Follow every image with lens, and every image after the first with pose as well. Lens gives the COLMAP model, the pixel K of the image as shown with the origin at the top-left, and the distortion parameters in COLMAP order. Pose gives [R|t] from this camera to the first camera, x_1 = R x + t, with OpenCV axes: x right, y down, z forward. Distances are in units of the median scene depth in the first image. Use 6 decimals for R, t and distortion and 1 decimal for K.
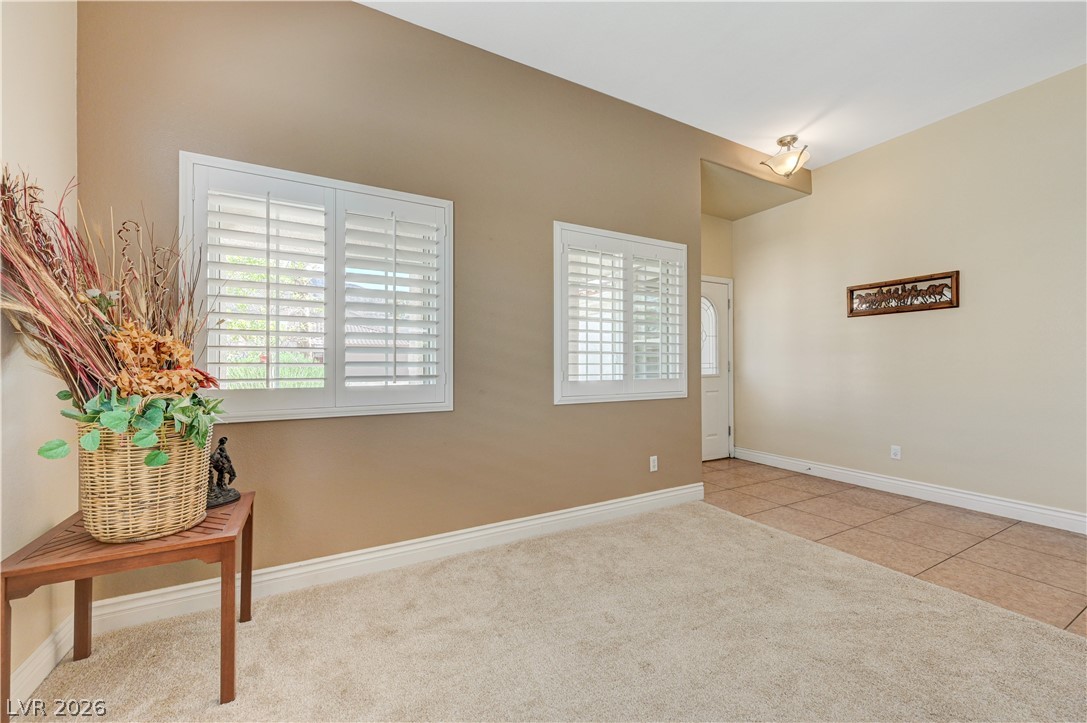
lens RADIAL K [[429.9, 0, 547.9], [0, 429.9, 361.0], [0, 0, 1]] dist [0.000707, 0.000223]
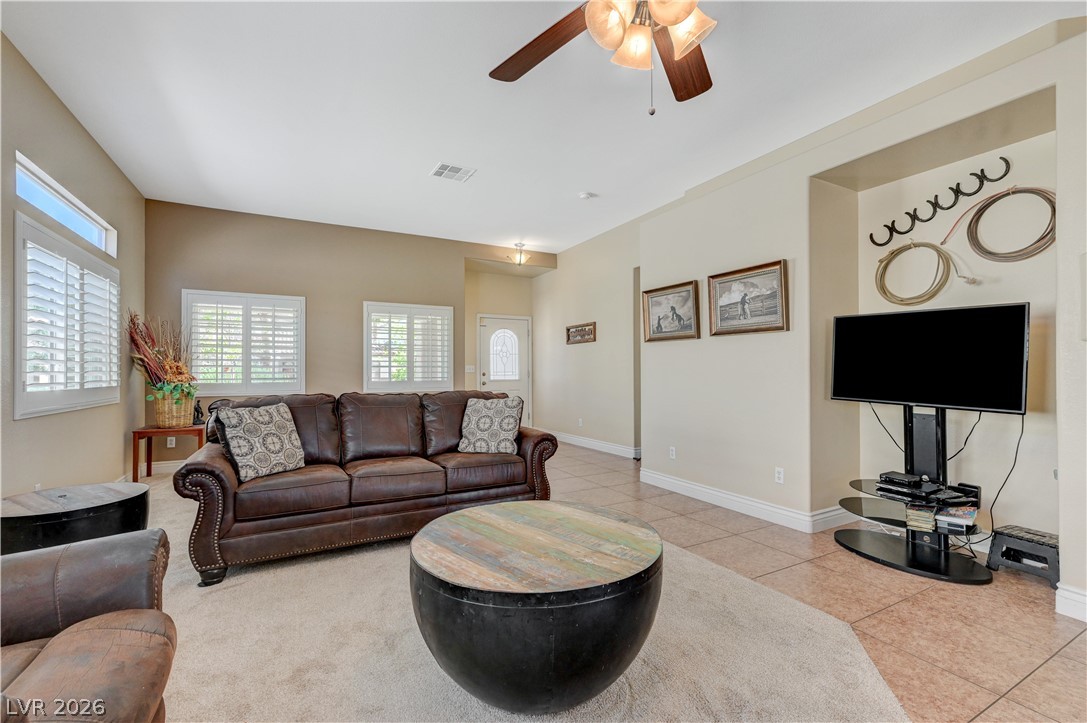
lens RADIAL K [[468.1, 0, 547.8], [0, 468.1, 367.7], [0, 0, 1]] dist [0.000484, -0.000176]
pose [[0.999984, -0.002948, -0.004753, 1.025350], [0.002924, 0.999983, -0.005058, -0.003104], [0.004768, 0.005044, 0.999976, -1.364519]]
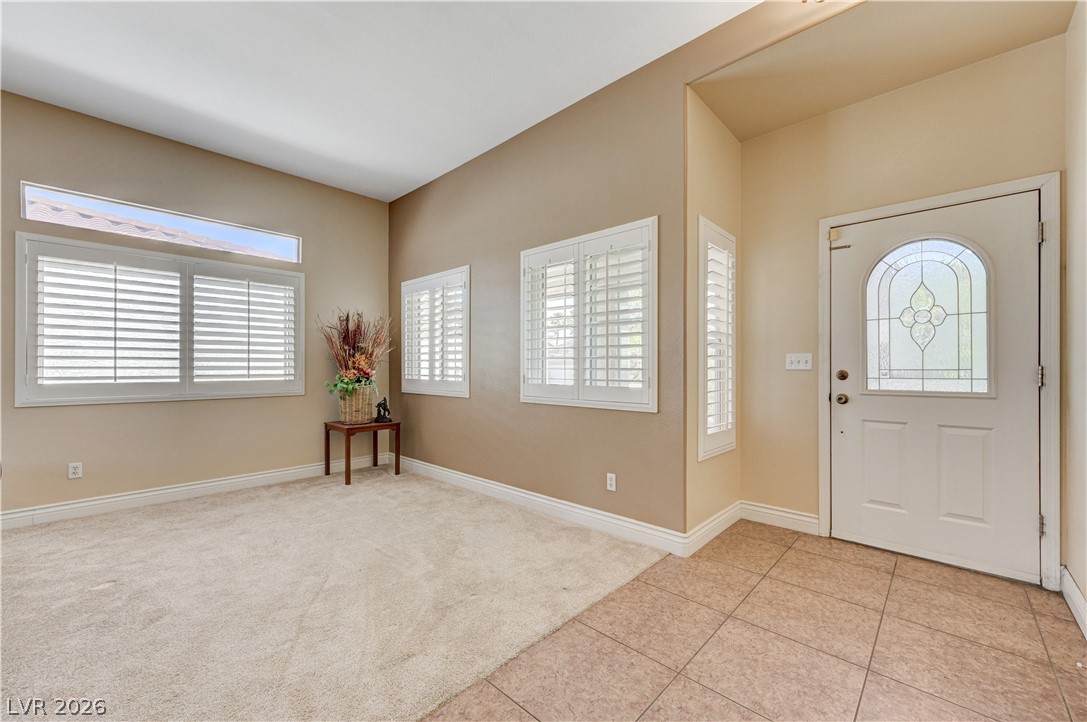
lens RADIAL K [[428.7, 0, 545.3], [0, 428.7, 366.0], [0, 0, 1]] dist [0.005874, -0.000581]
pose [[0.317572, 0.000349, -0.948234, 1.391527], [0.002585, 0.999996, 0.001234, -0.002310], [0.948231, -0.002843, 0.317570, 0.790598]]
